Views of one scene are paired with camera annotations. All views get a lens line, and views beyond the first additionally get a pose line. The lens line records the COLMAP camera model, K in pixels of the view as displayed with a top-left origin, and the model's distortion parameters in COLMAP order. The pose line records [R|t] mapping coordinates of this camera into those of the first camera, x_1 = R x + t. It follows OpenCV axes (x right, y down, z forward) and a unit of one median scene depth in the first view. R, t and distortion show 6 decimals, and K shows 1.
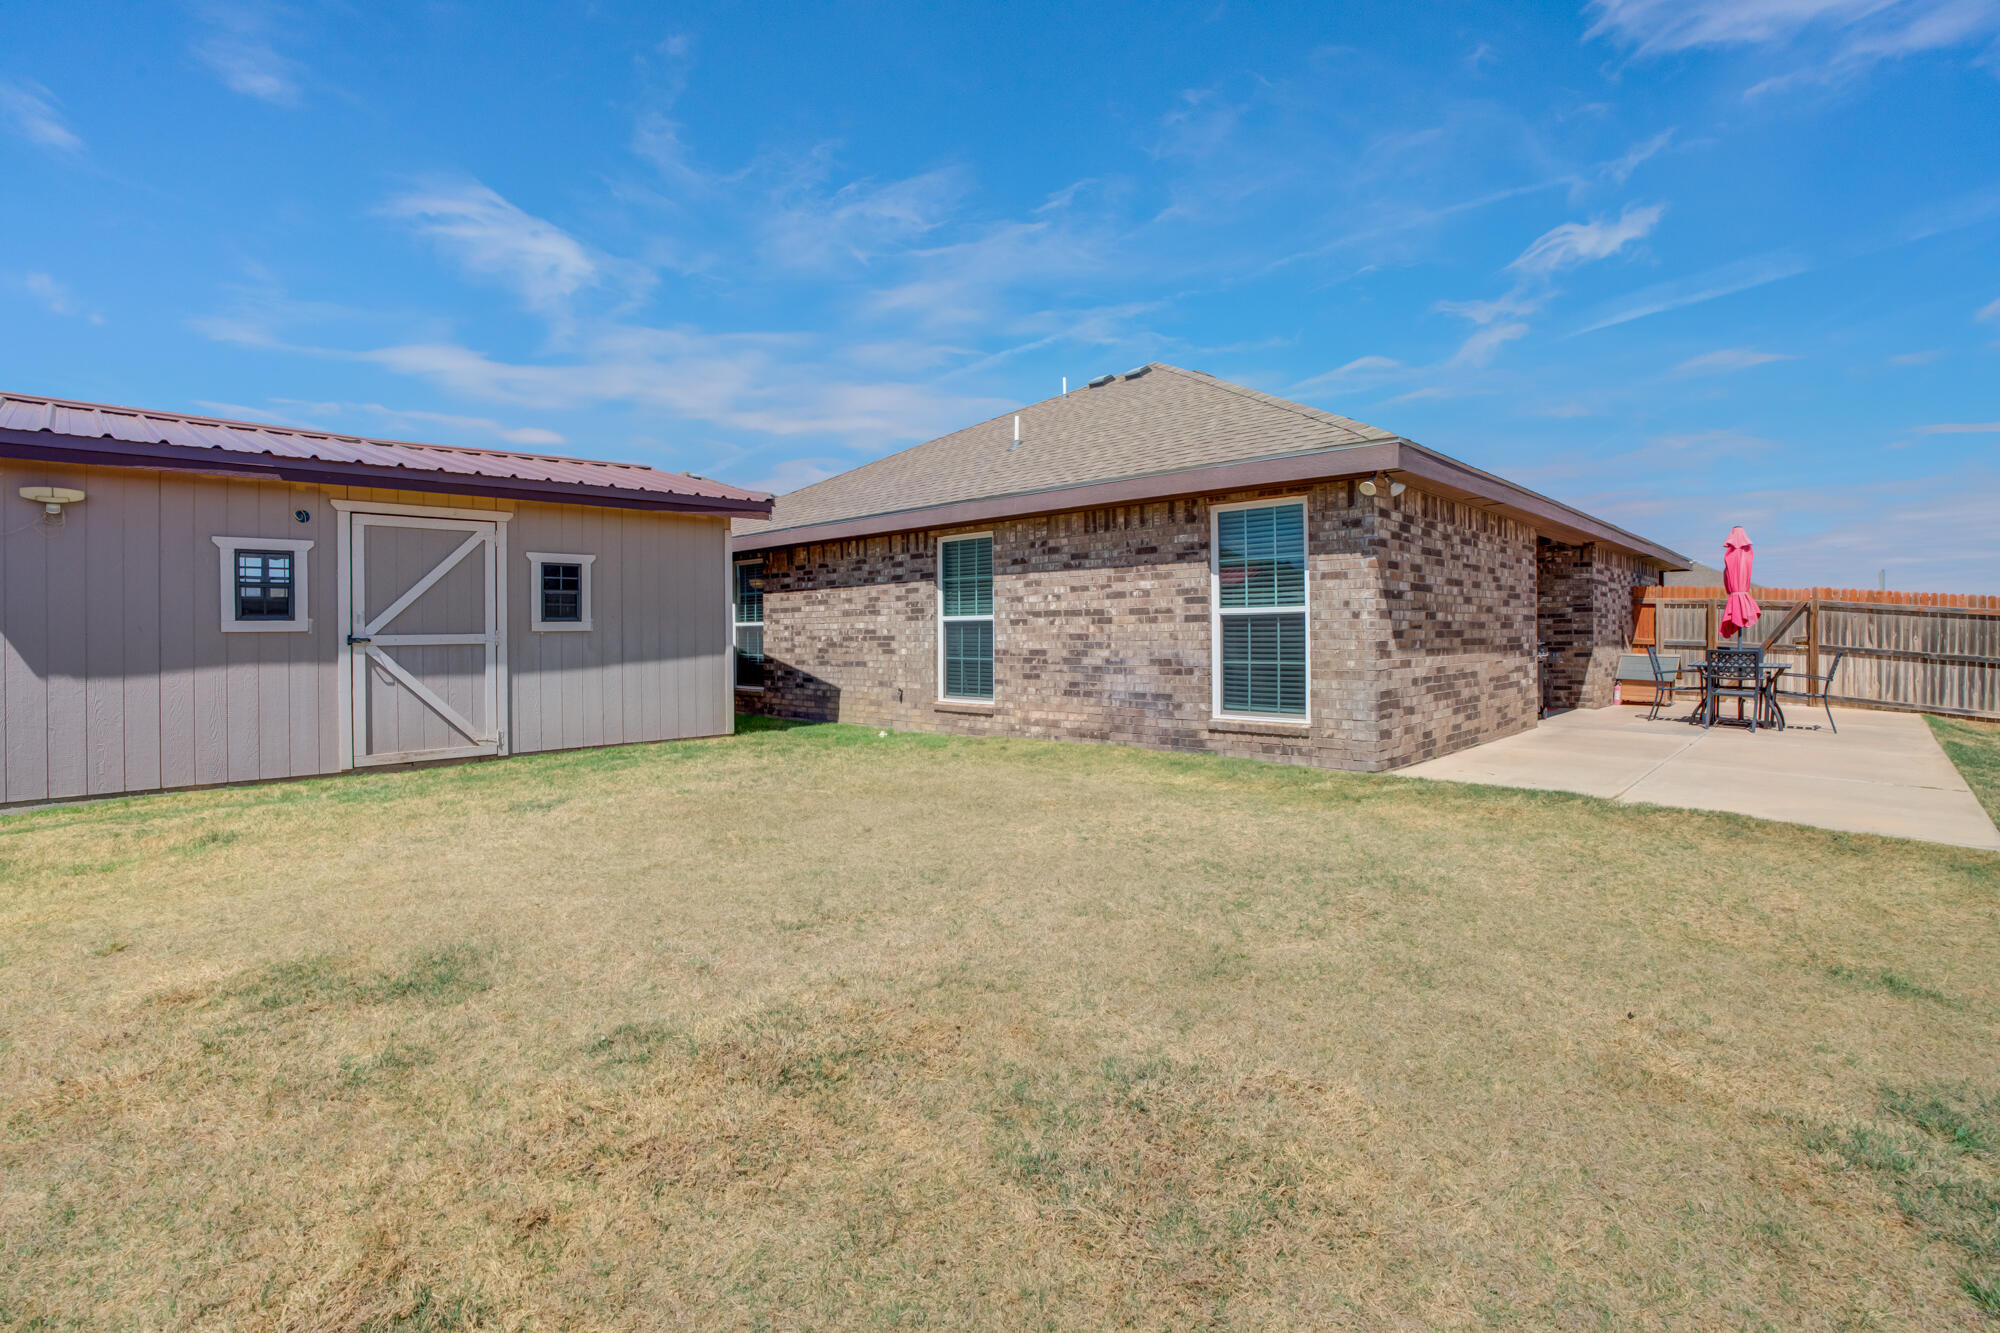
lens RADIAL K [[1100.3, 0, 999.9], [0, 1100.3, 643.1], [0, 0, 1]] dist [-0.001929, 0.037779]
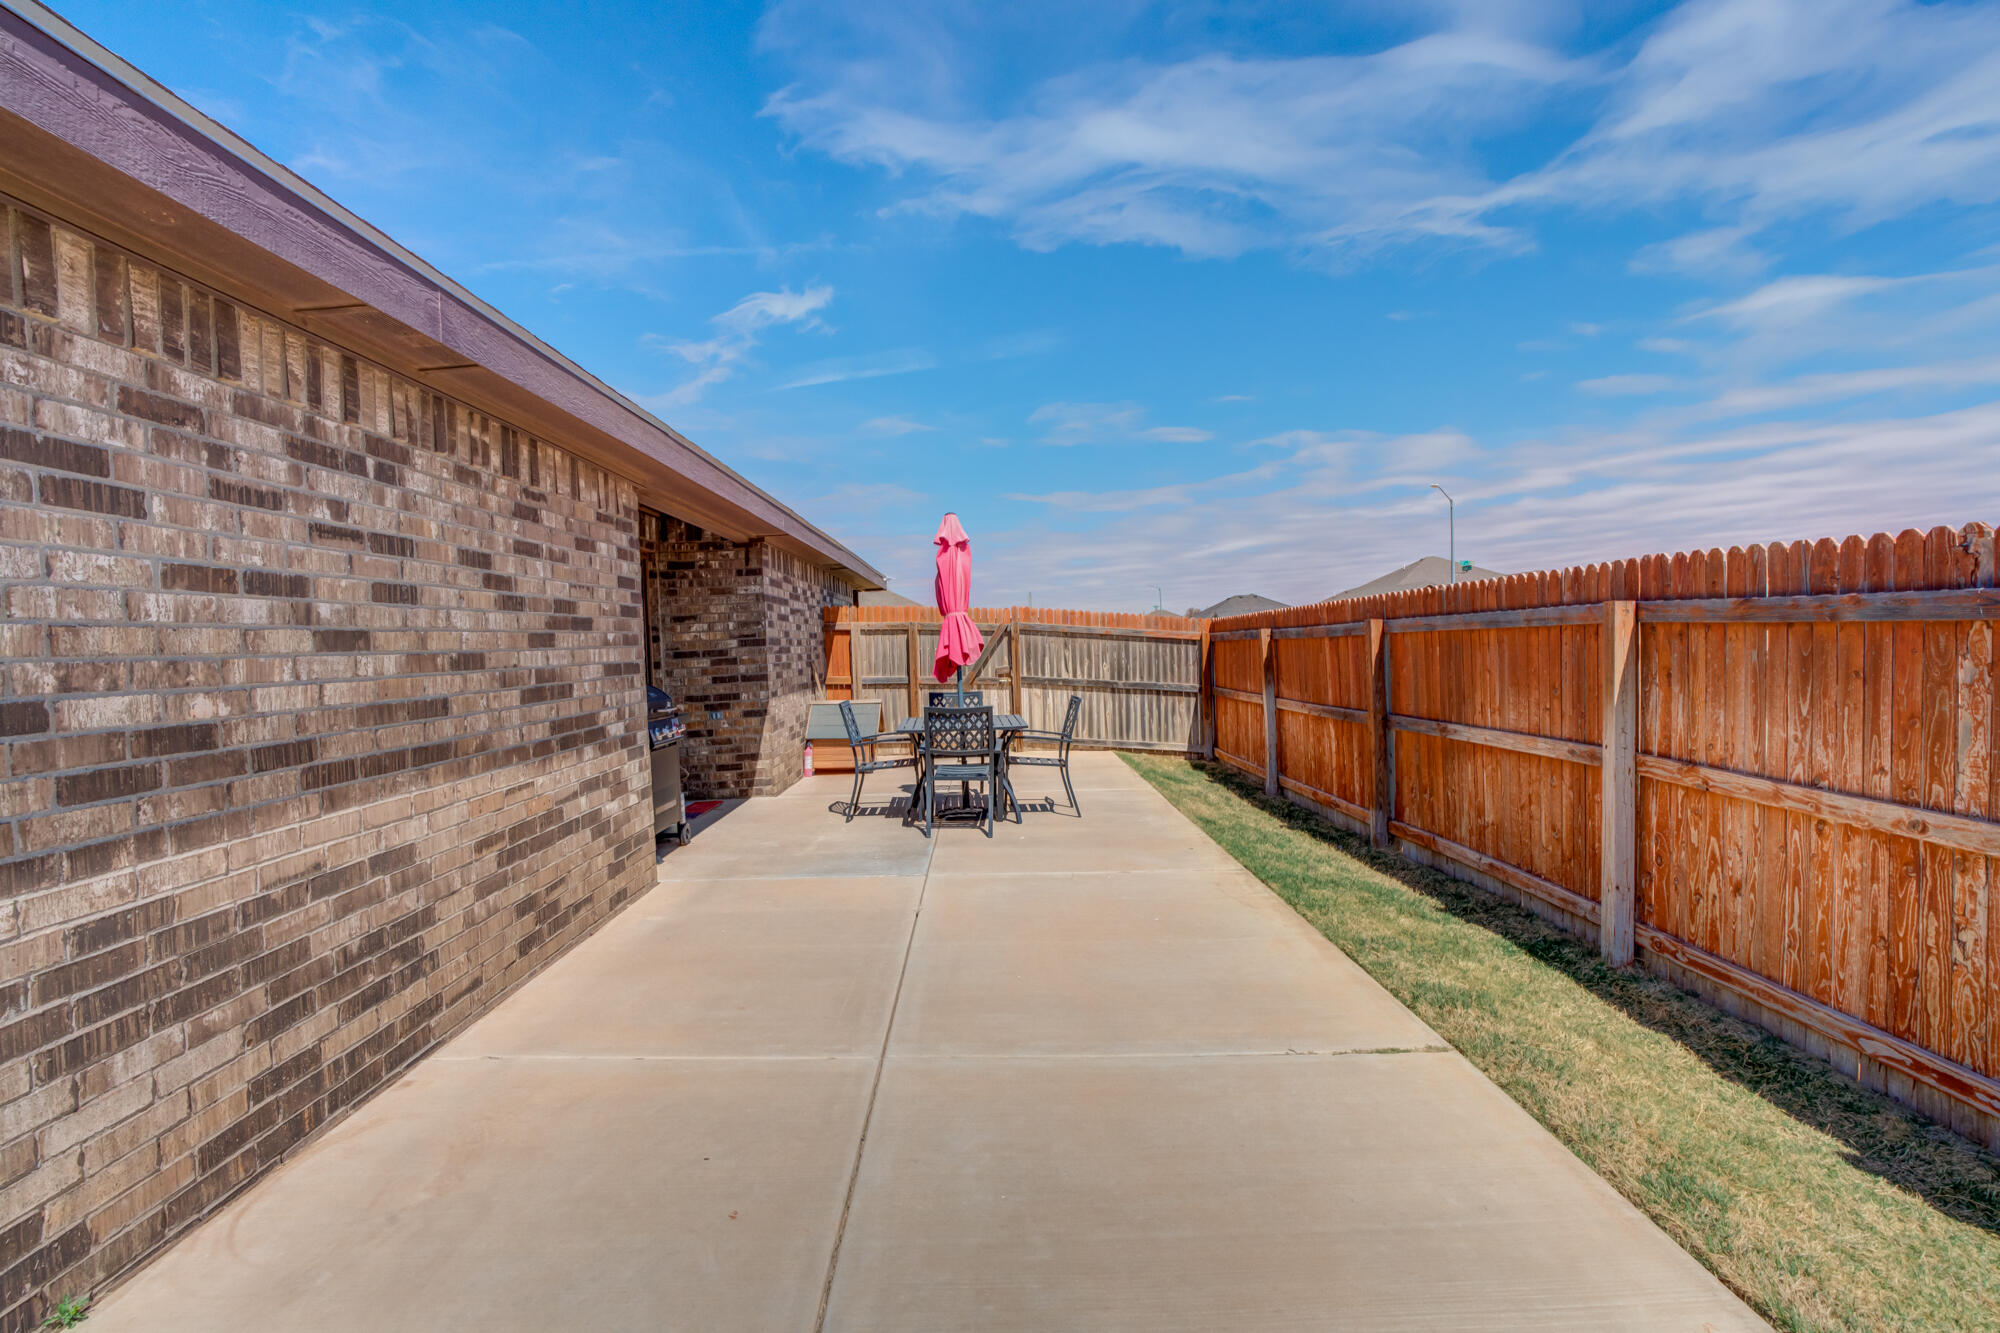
lens RADIAL K [[904.0, 0, 990.3], [0, 904.0, 648.0], [0, 0, 1]] dist [-0.000750, -0.000072]
pose [[0.772449, -0.032725, 0.634233, 0.305781], [0.041462, 0.999140, 0.001055, -0.022037], [-0.633722, 0.025482, 0.773141, 0.513191]]
